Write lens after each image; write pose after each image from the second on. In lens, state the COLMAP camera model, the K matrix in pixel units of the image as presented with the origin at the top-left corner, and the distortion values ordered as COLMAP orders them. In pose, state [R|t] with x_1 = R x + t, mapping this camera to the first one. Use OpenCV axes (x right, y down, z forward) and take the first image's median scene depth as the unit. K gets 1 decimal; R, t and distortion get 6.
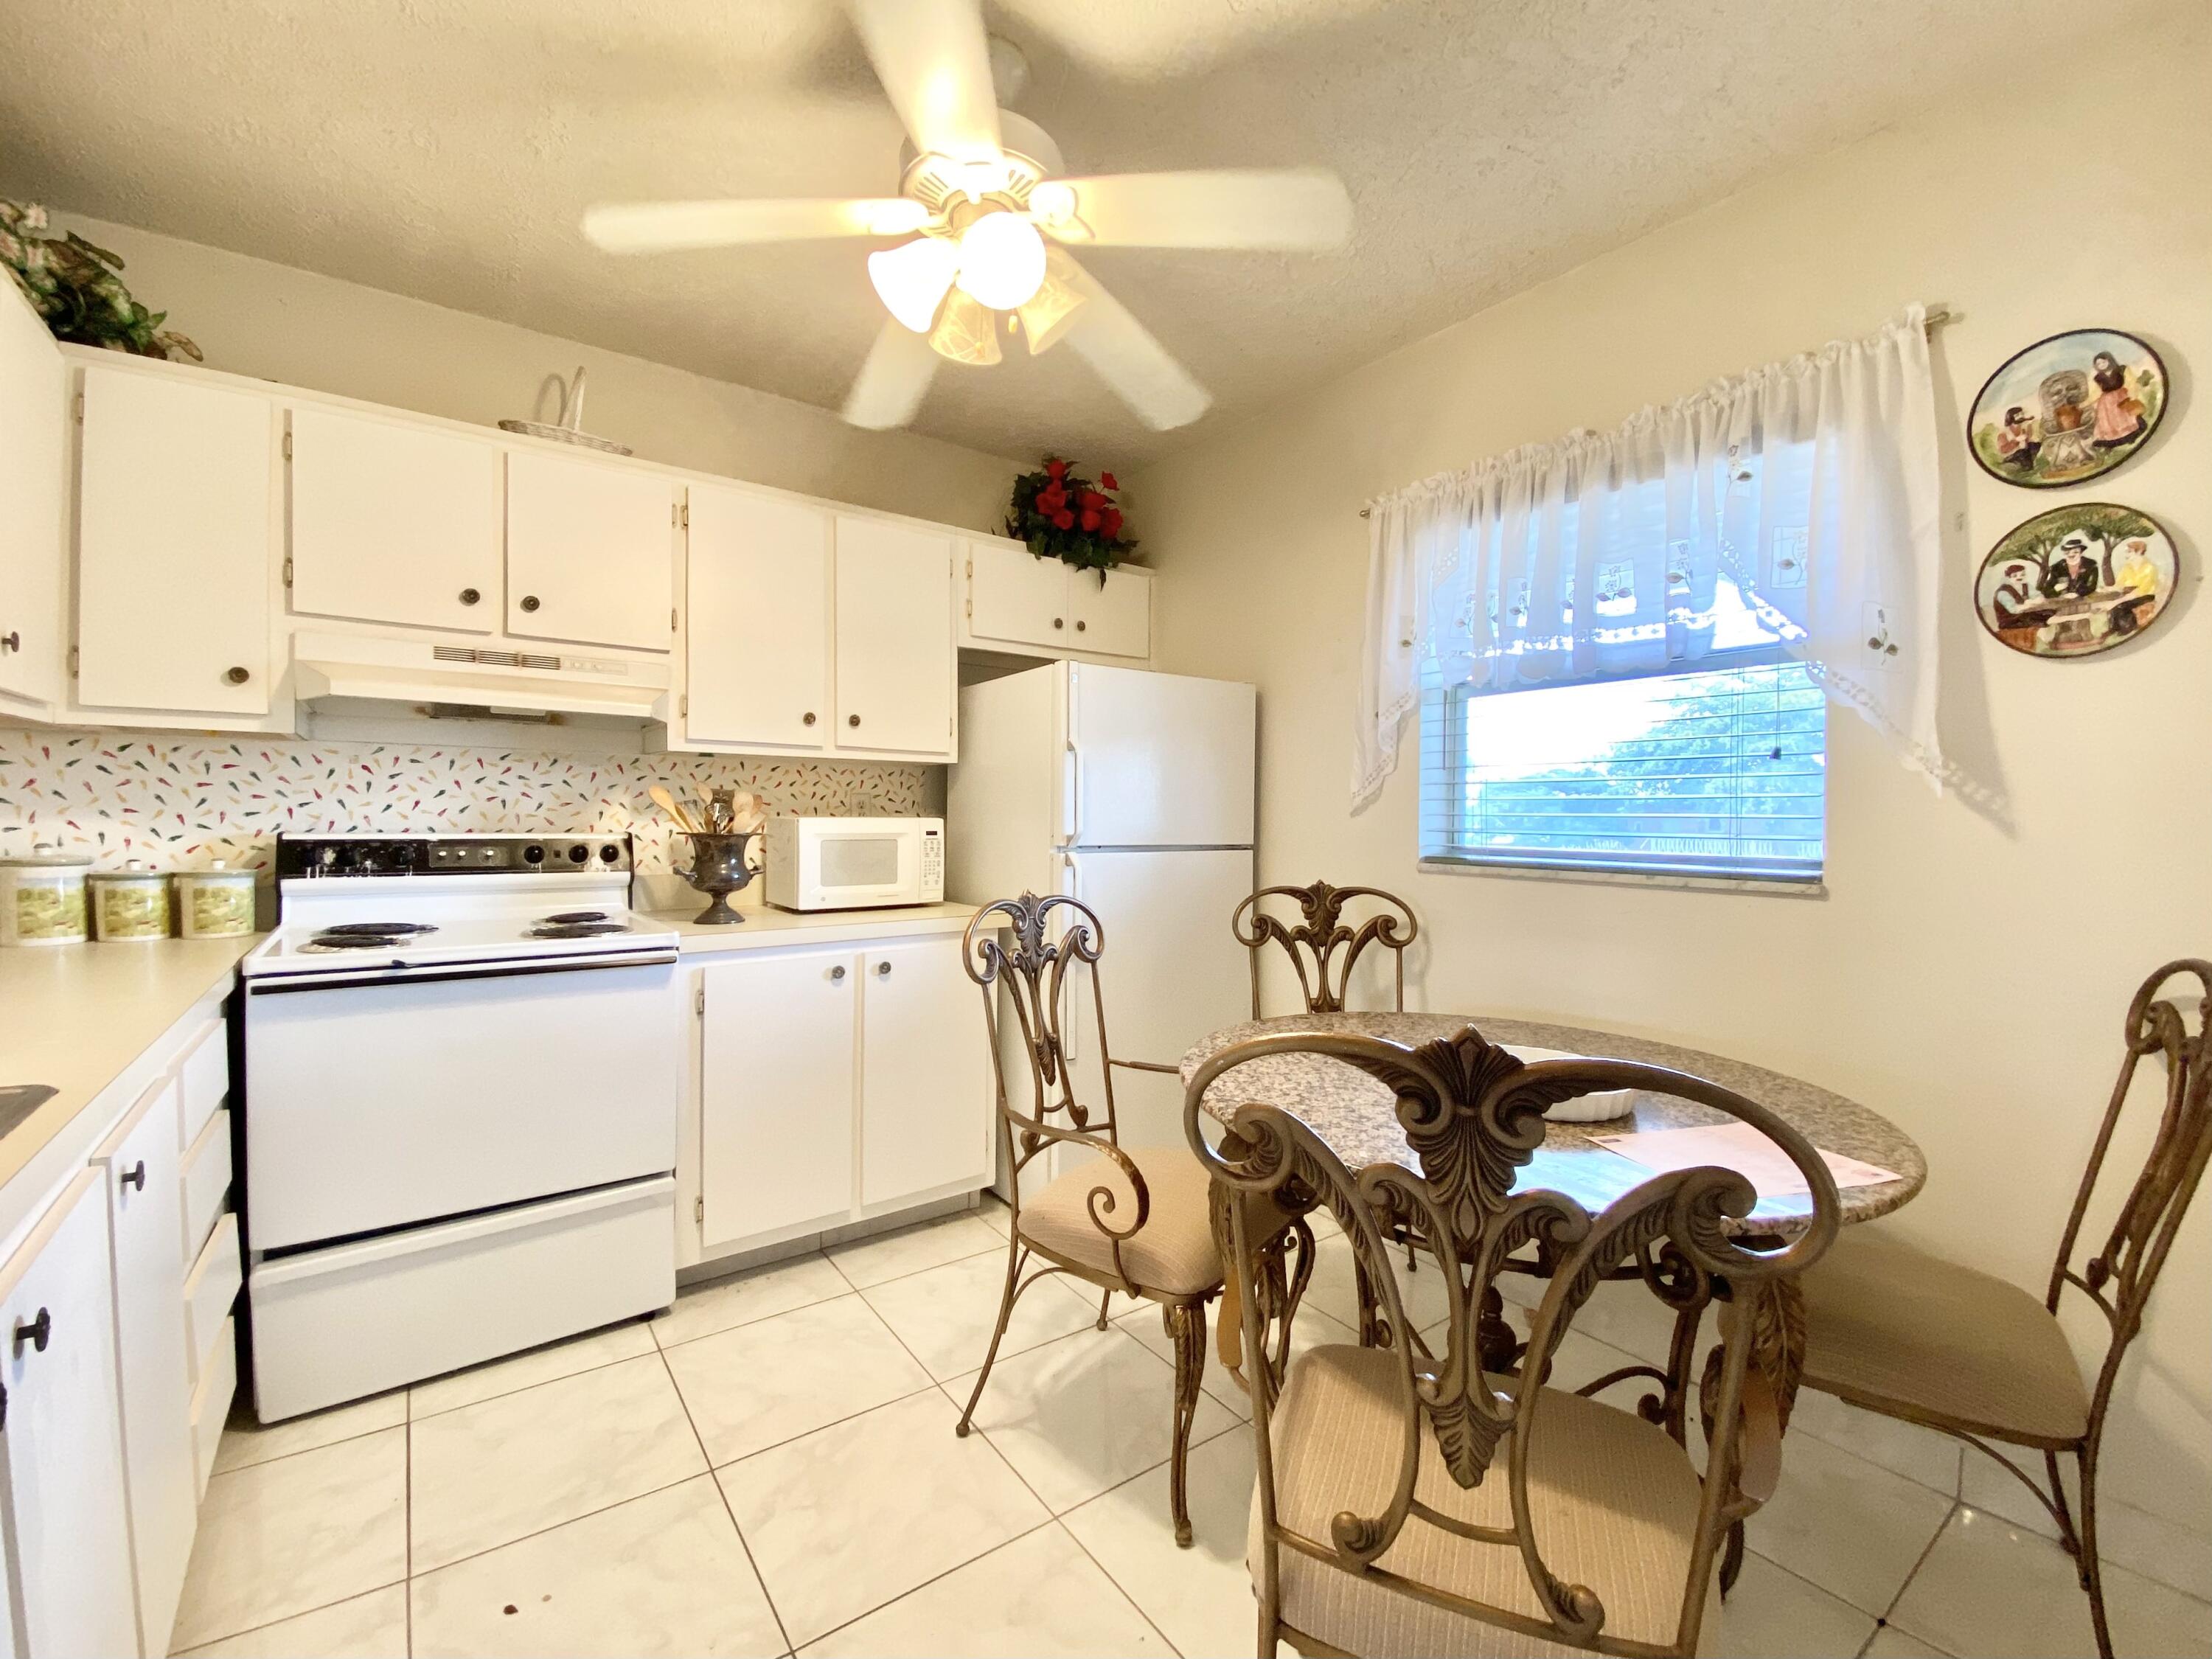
lens RADIAL K [[917.6, 0, 1106.0], [0, 917.6, 829.5], [0, 0, 1]] dist [0.024124, -0.022739]
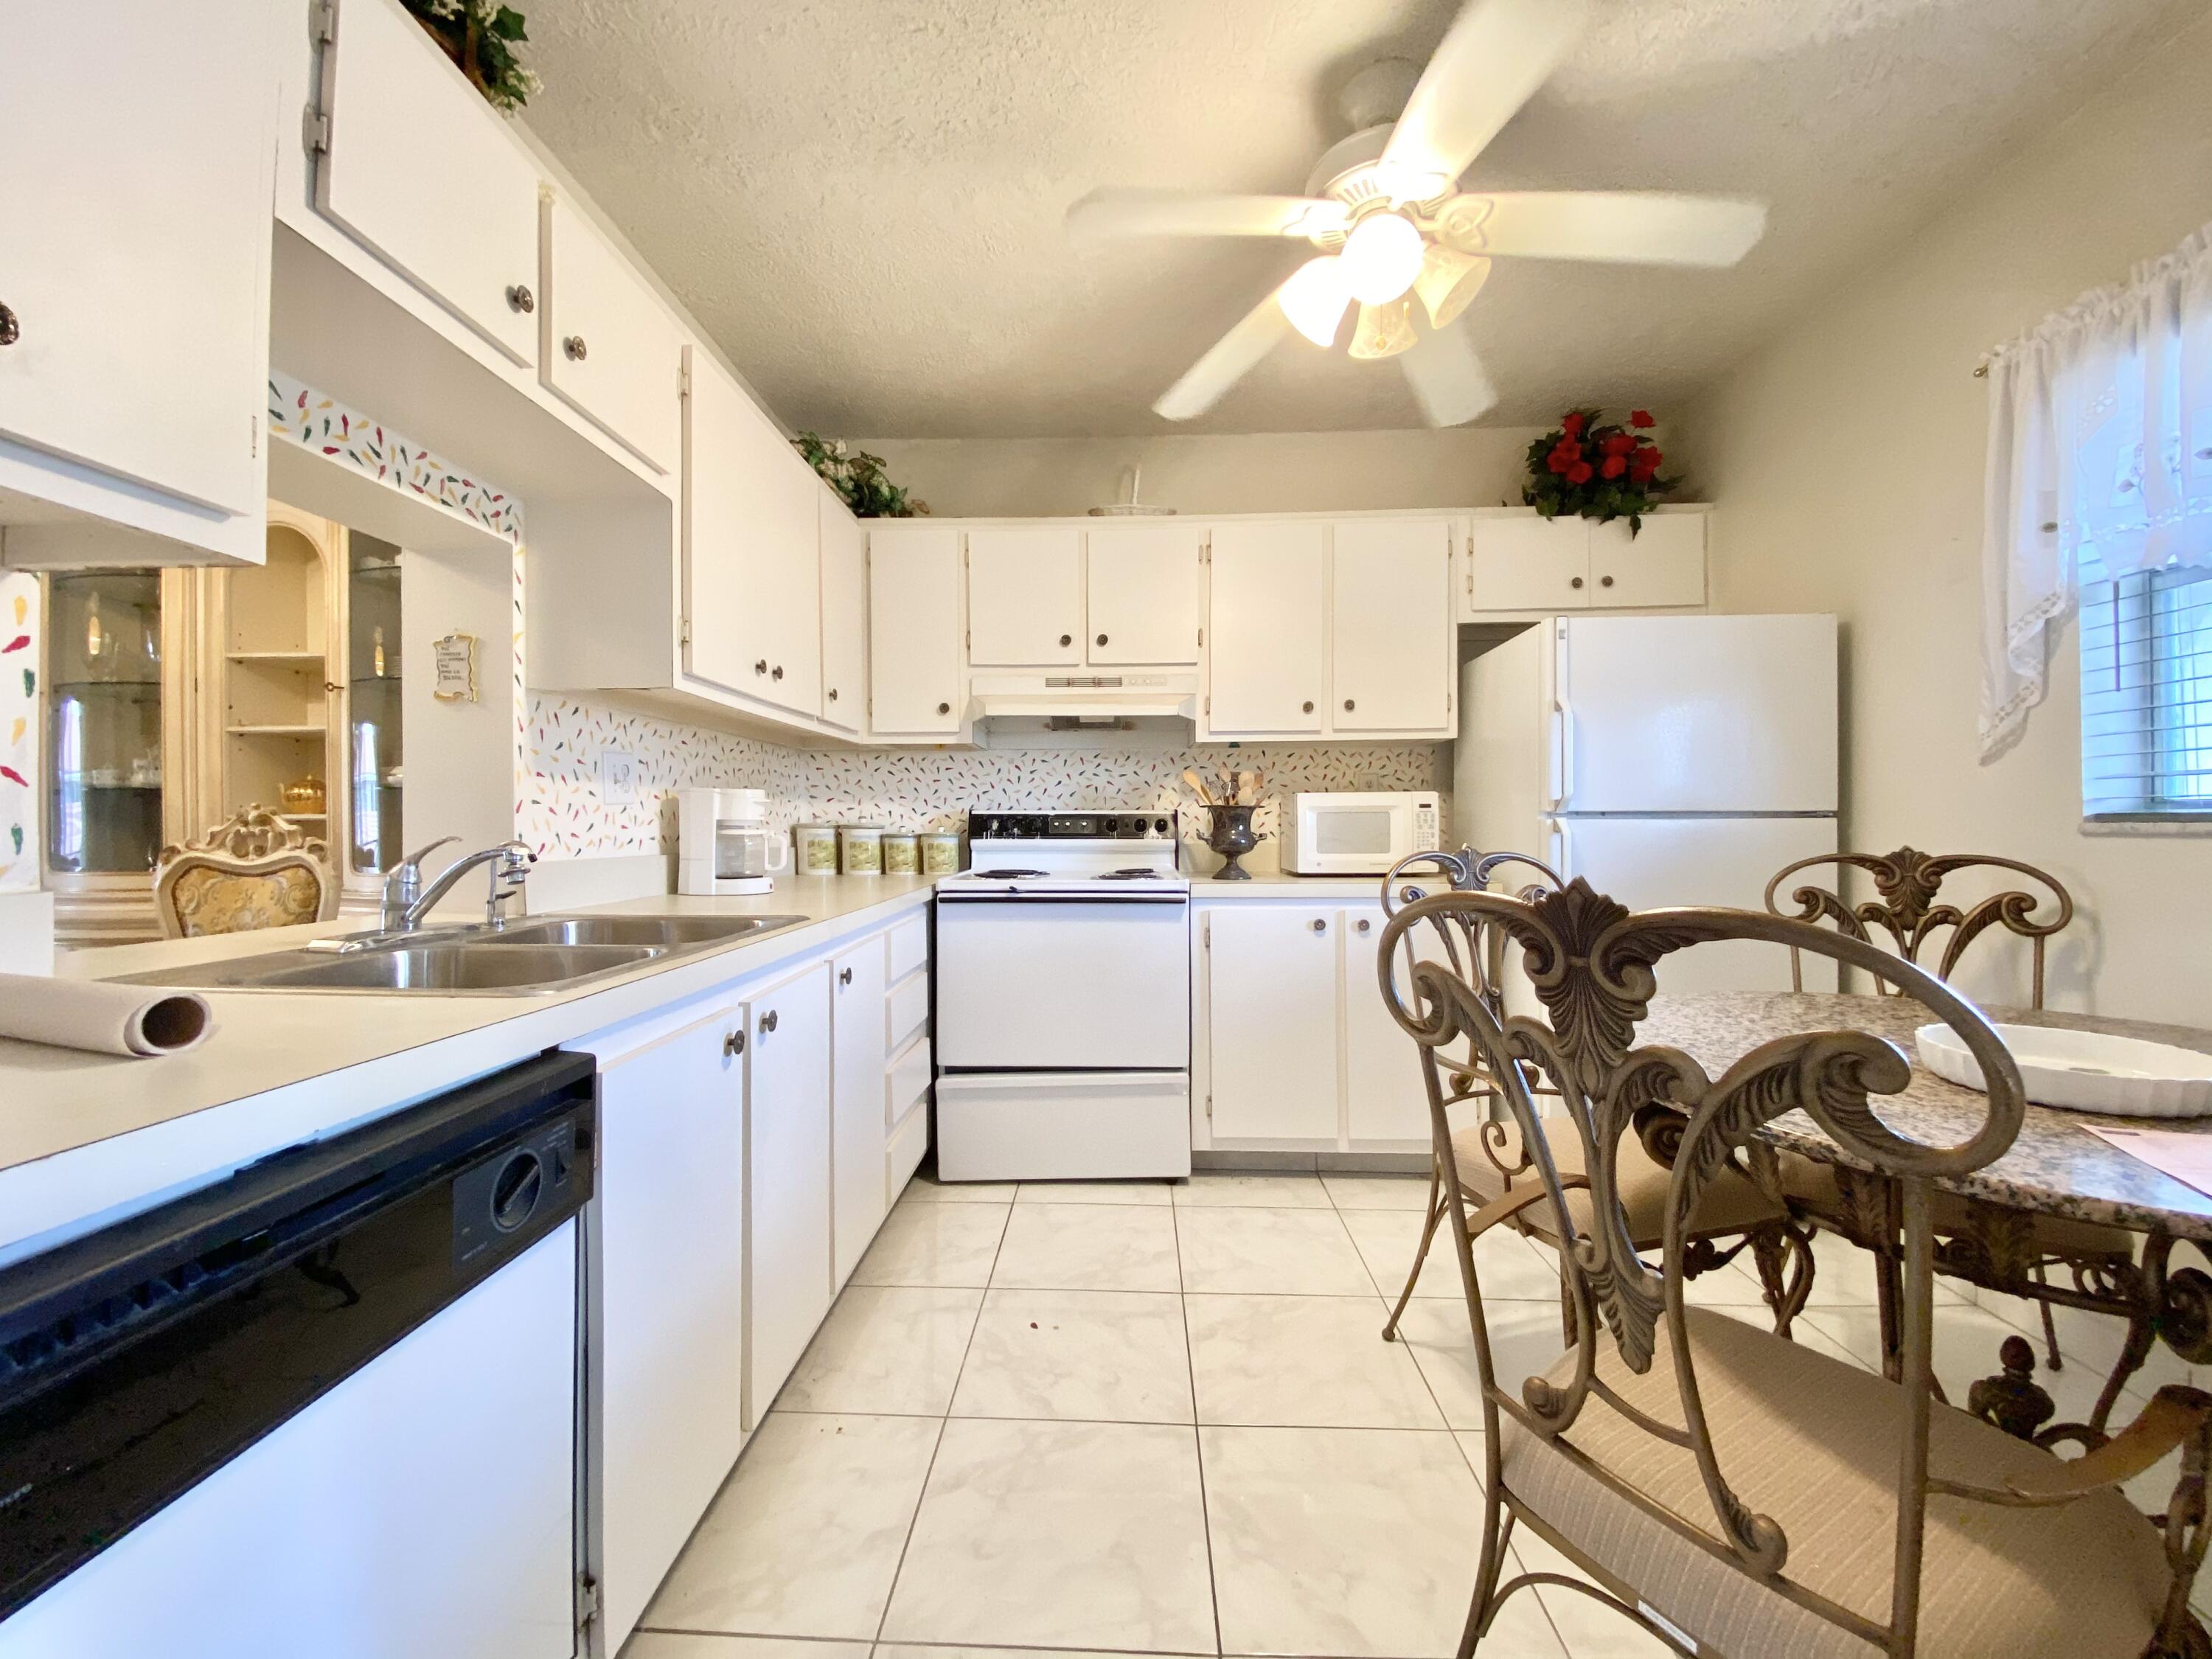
lens RADIAL K [[889.2, 0, 1106.0], [0, 889.2, 829.5], [0, 0, 1]] dist [0.036968, -0.026423]
pose [[0.786741, -0.011534, -0.617175, 0.184553], [0.003395, 0.999891, -0.014359, 0.053848], [0.617274, 0.009202, 0.786695, -0.030096]]
